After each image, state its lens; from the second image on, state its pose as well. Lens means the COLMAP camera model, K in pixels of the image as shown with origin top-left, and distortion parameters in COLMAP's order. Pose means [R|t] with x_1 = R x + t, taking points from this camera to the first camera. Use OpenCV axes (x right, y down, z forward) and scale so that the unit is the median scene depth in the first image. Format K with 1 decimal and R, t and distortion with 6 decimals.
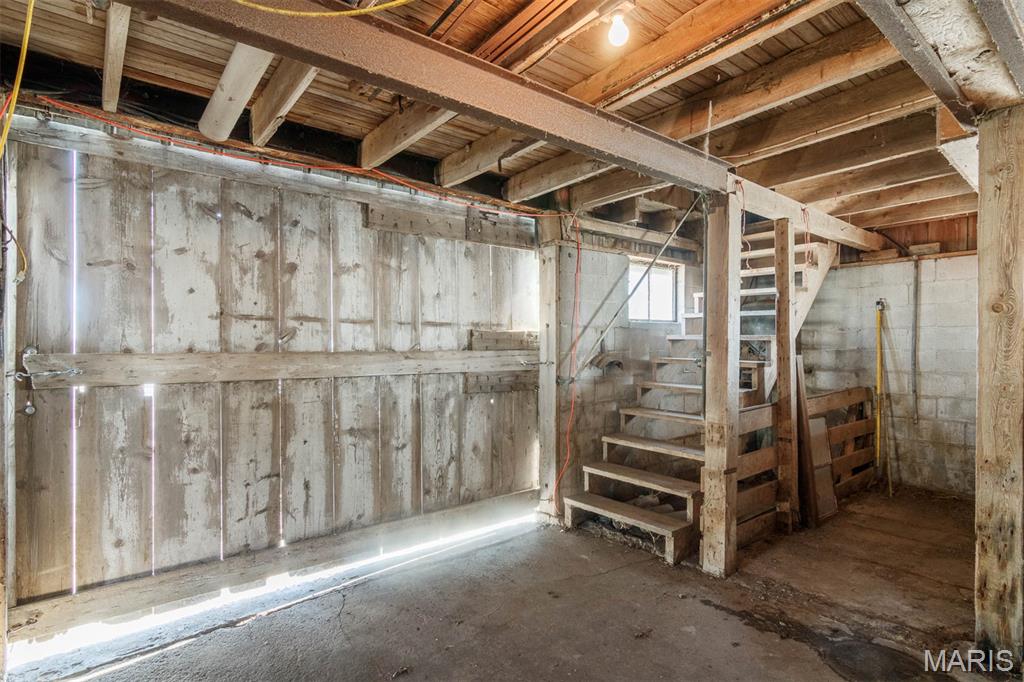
lens RADIAL K [[525.0, 0, 510.6], [0, 525.0, 341.9], [0, 0, 1]] dist [-0.005676, 0.003421]
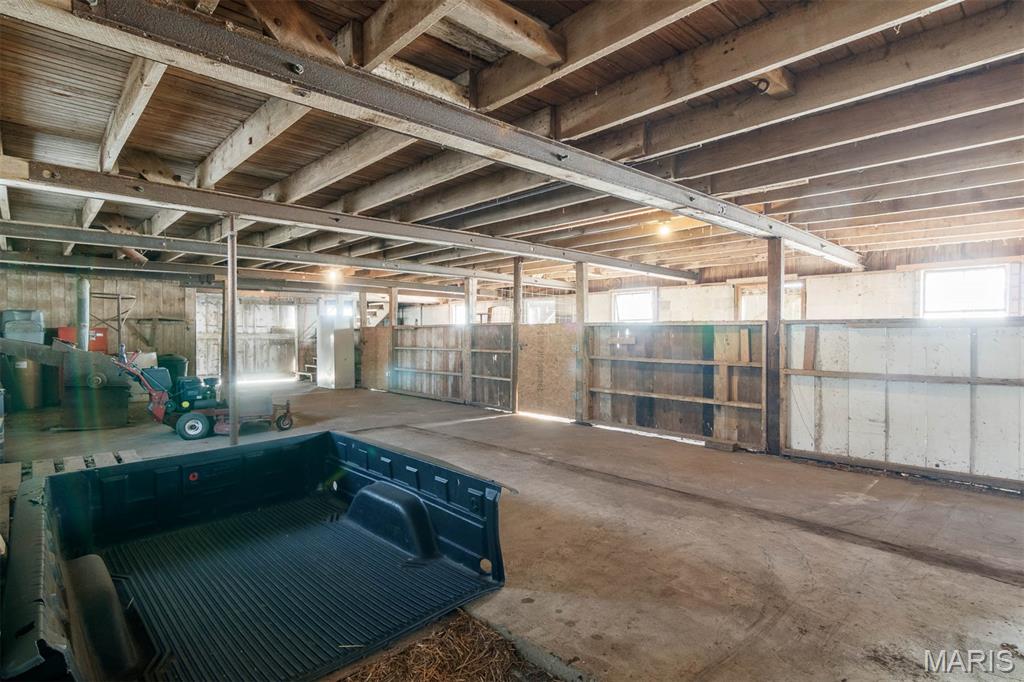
lens RADIAL K [[525.0, 0, 514.6], [0, 525.0, 342.0], [0, 0, 1]] dist [-0.005676, 0.003421]
pose [[0.995953, 0.000498, 0.089875, 1.385988], [-0.001604, 0.999924, 0.012236, 0.030405], [-0.089862, -0.012331, 0.995878, -3.059162]]
